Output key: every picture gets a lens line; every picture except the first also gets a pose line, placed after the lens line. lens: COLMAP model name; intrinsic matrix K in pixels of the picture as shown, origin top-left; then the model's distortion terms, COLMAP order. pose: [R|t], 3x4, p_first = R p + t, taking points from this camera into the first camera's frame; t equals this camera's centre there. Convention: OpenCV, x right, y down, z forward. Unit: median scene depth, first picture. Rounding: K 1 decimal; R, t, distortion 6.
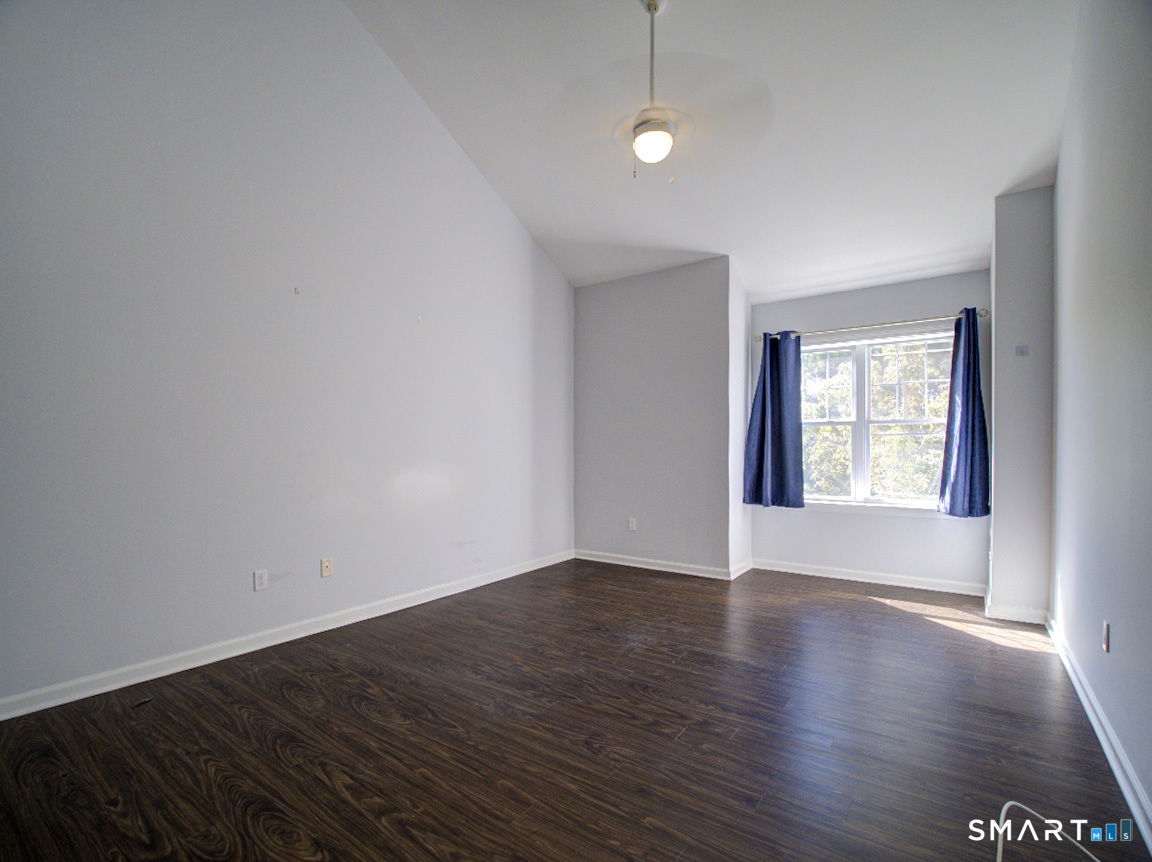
lens RADIAL K [[529.1, 0, 568.4], [0, 529.1, 444.3], [0, 0, 1]] dist [-0.005298, -0.000318]
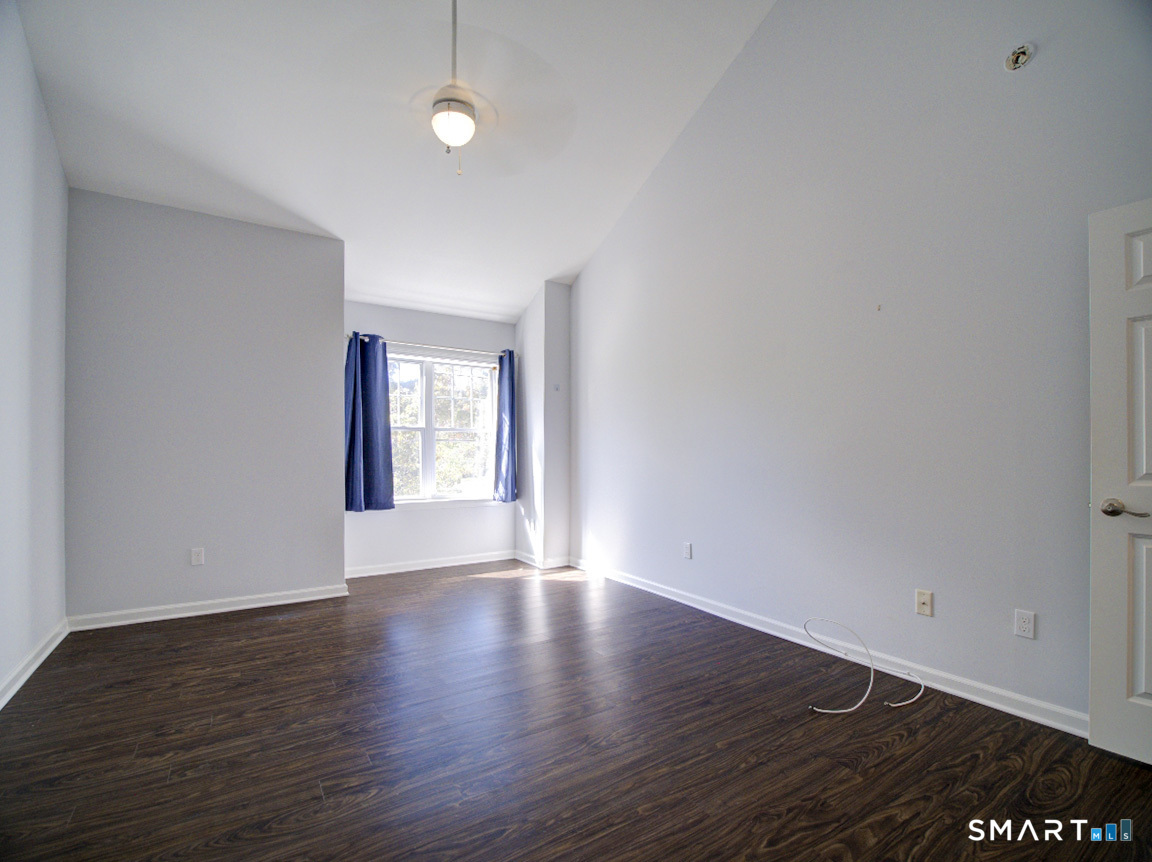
lens RADIAL K [[529.1, 0, 568.4], [0, 529.1, 444.3], [0, 0, 1]] dist [-0.005298, -0.000318]
pose [[0.374325, 0.015261, 0.927172, -0.559356], [-0.008900, 0.999878, -0.012864, 0.005055], [-0.927255, -0.003437, 0.374415, 0.413937]]
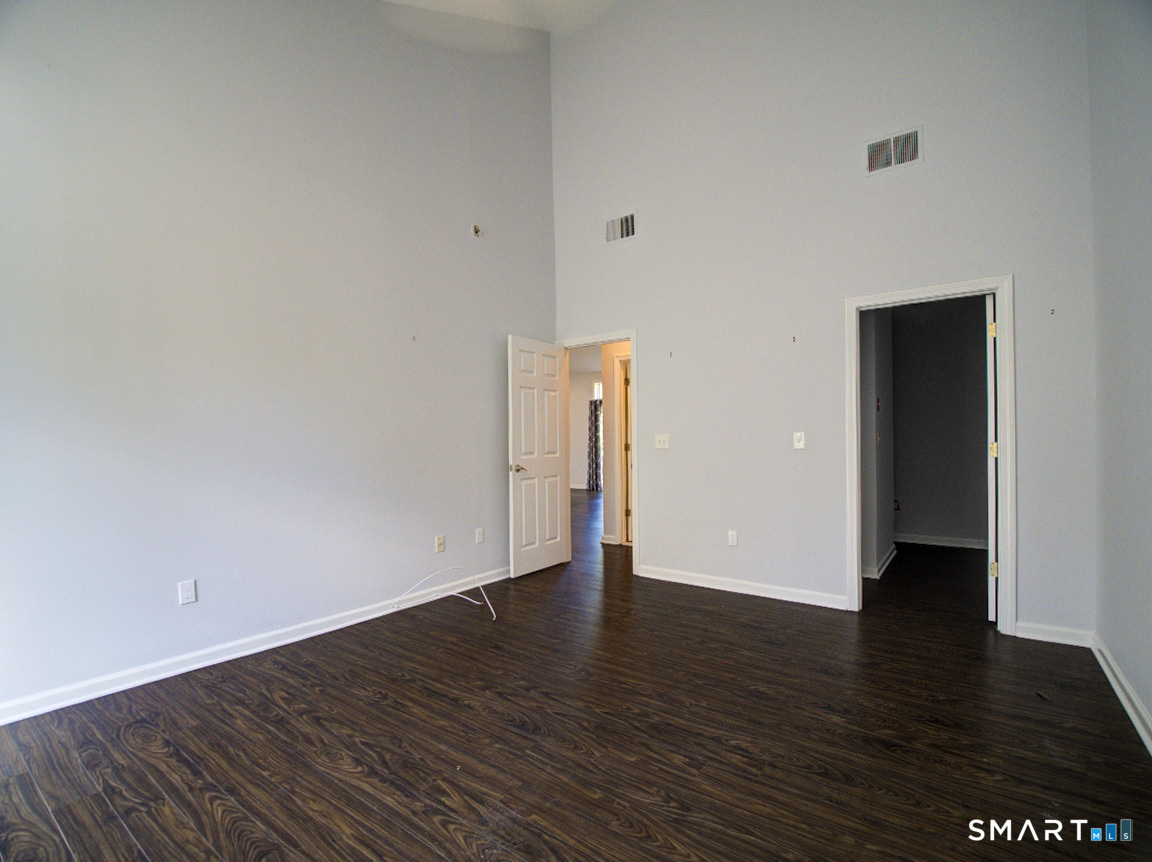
lens RADIAL K [[562.9, 0, 564.2], [0, 562.9, 438.2], [0, 0, 1]] dist [-0.003310, -0.000312]
pose [[-0.999841, 0.011938, 0.013277, 0.044633], [0.011731, 0.999810, -0.015597, 0.010445], [-0.013461, -0.015439, -0.999790, 1.441444]]
